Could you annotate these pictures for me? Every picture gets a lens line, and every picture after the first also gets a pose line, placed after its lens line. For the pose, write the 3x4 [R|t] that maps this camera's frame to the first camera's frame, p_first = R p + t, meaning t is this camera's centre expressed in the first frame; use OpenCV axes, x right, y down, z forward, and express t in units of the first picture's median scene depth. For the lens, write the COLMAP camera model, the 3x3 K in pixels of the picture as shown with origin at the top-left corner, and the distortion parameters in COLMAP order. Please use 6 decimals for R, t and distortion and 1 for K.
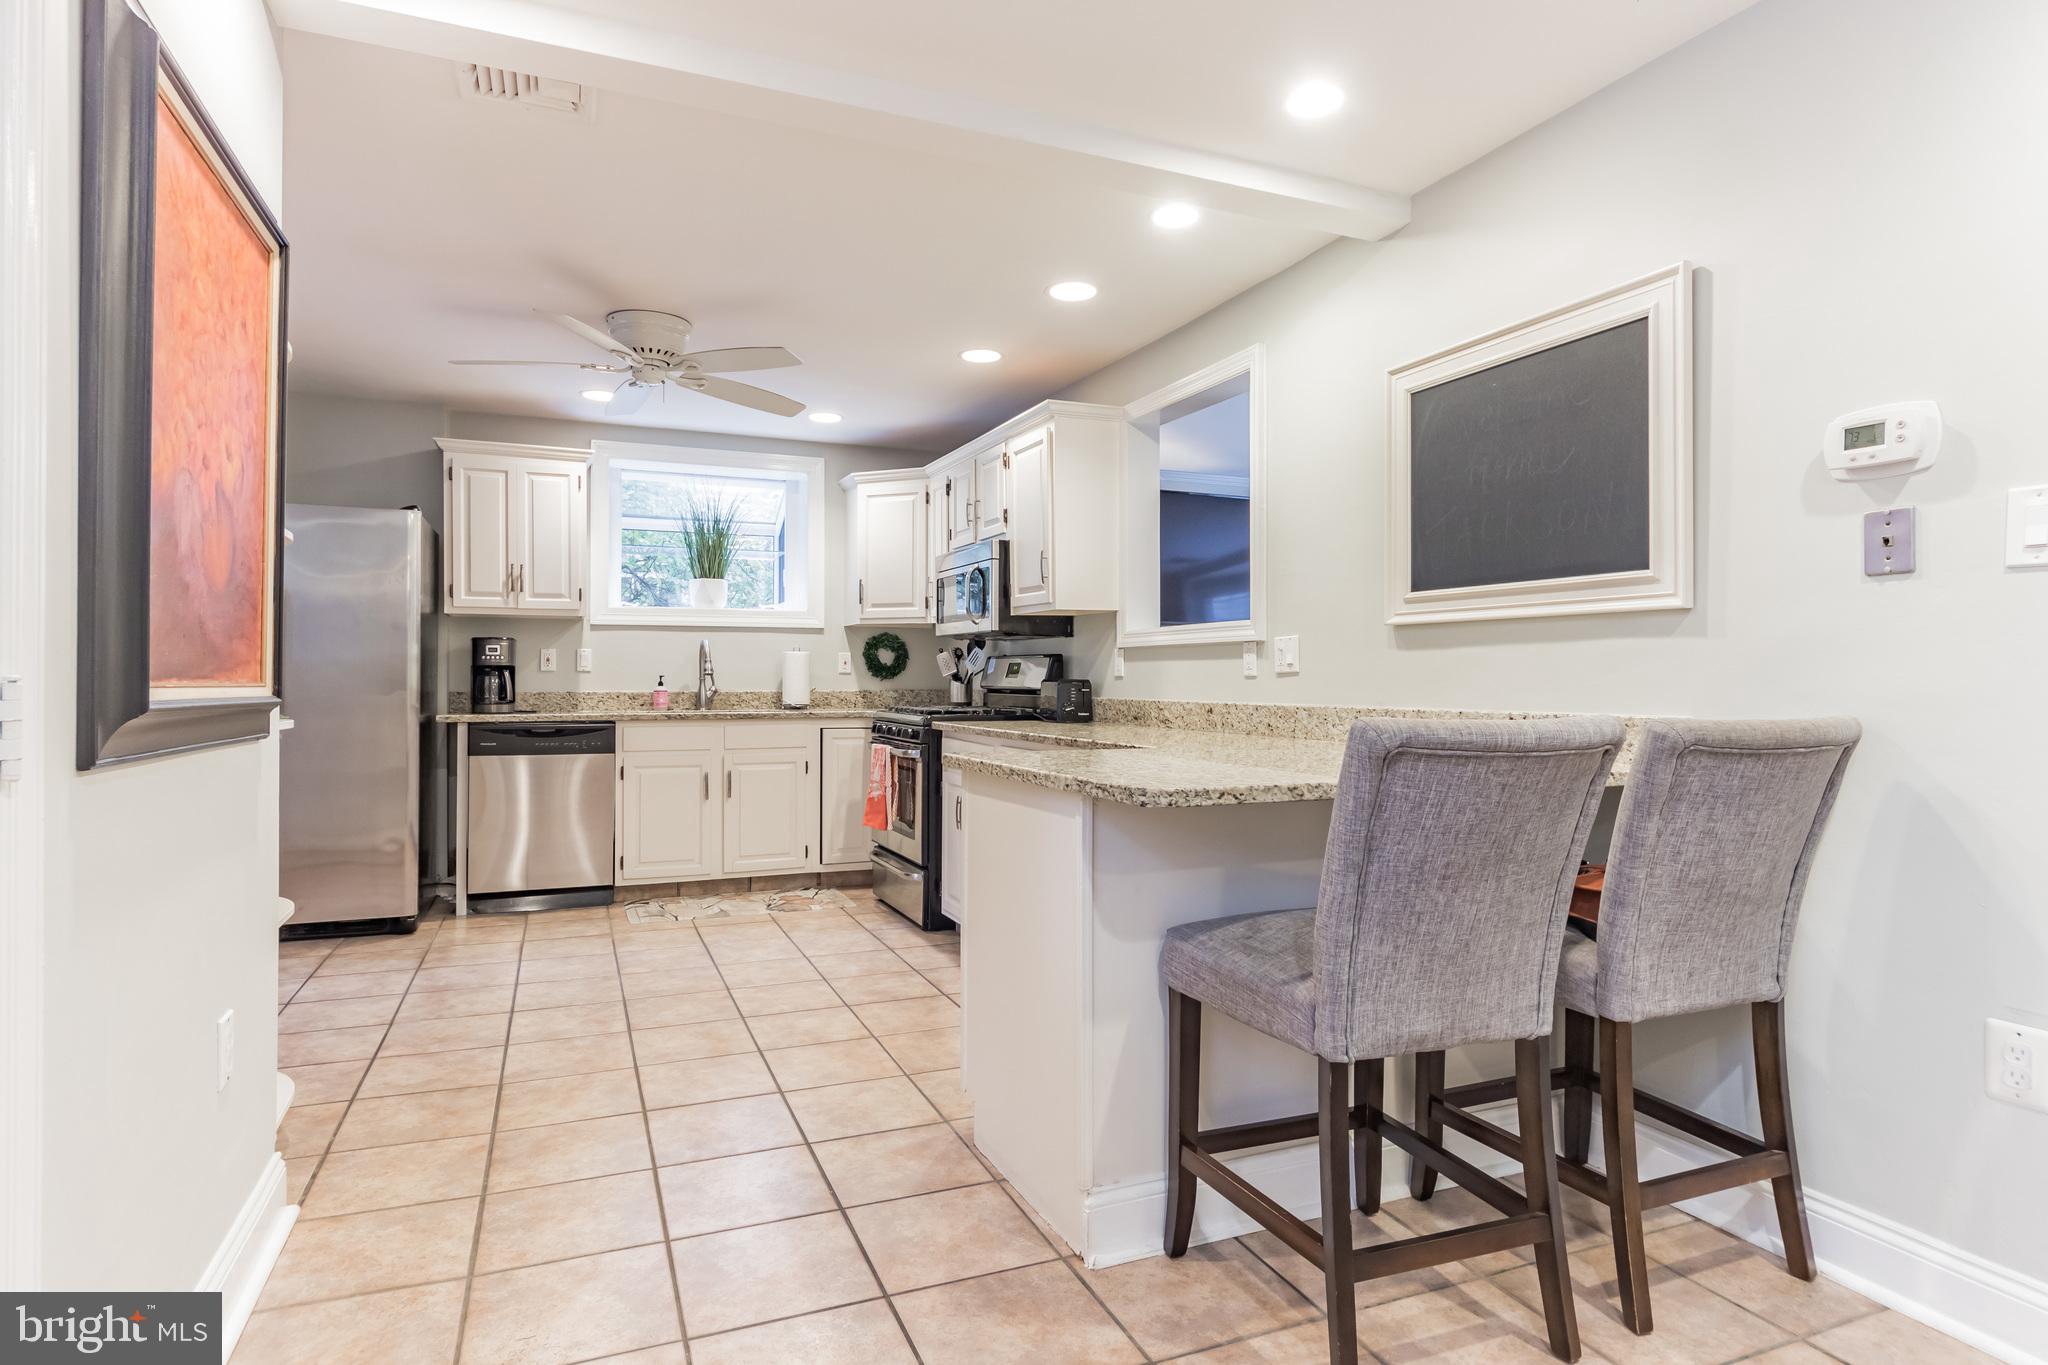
lens RADIAL K [[1100.7, 0, 1022.9], [0, 1100.7, 679.3], [0, 0, 1]] dist [-0.000194, 0.000004]
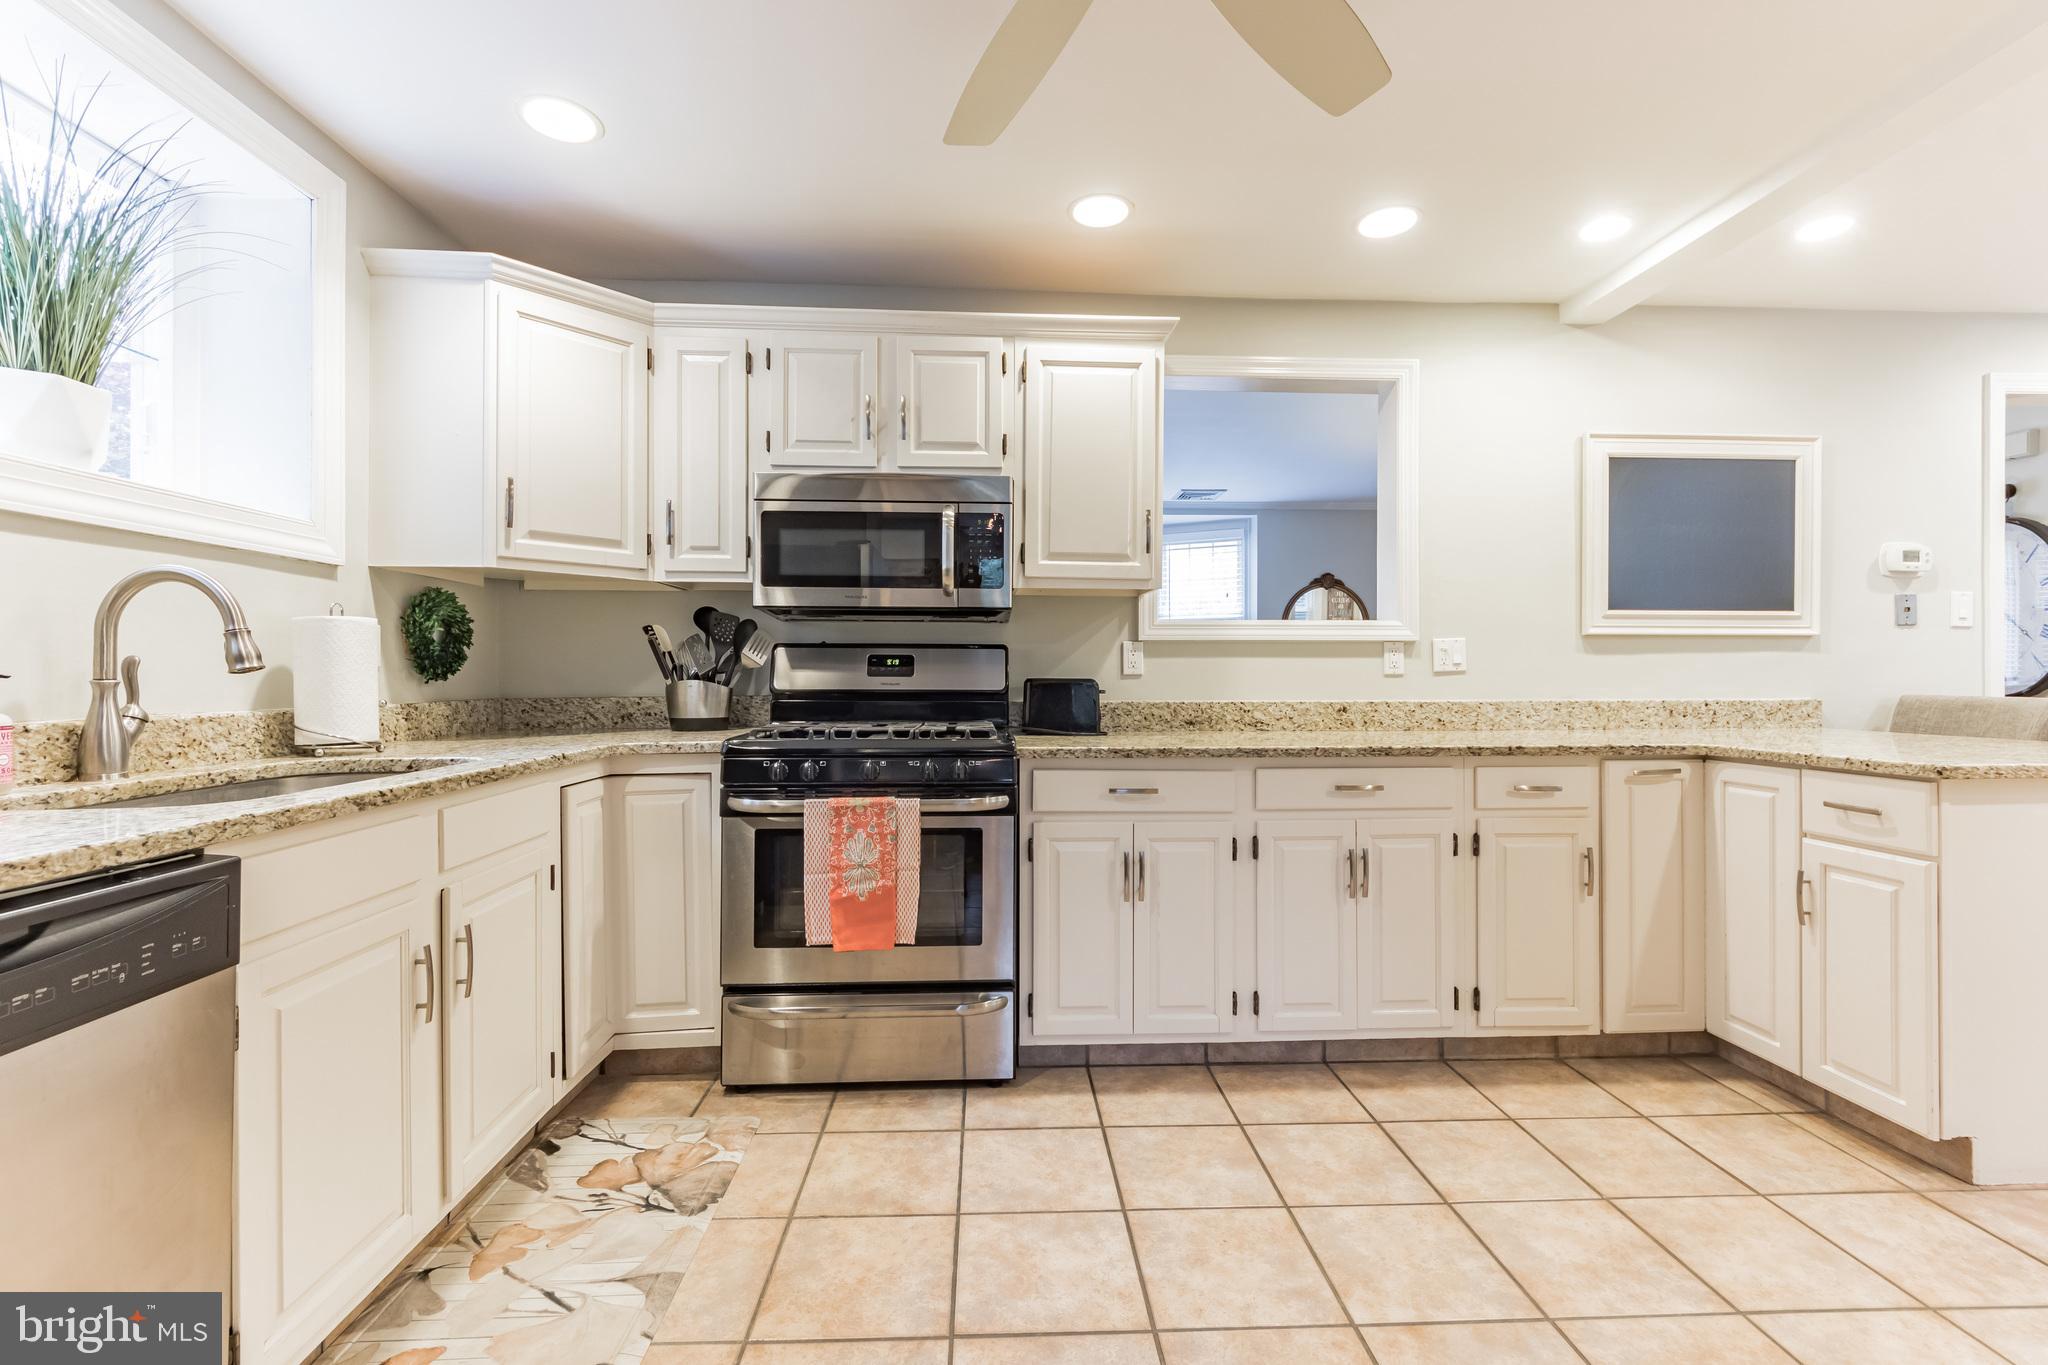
lens RADIAL K [[898.3, 0, 1024.4], [0, 898.3, 673.2], [0, 0, 1]] dist [-0.003280, -0.000374]
pose [[0.346754, -0.001318, 0.937955, -0.705711], [0.001539, 0.999998, 0.000836, -0.005325], [-0.937955, 0.001154, 0.346755, 1.026956]]
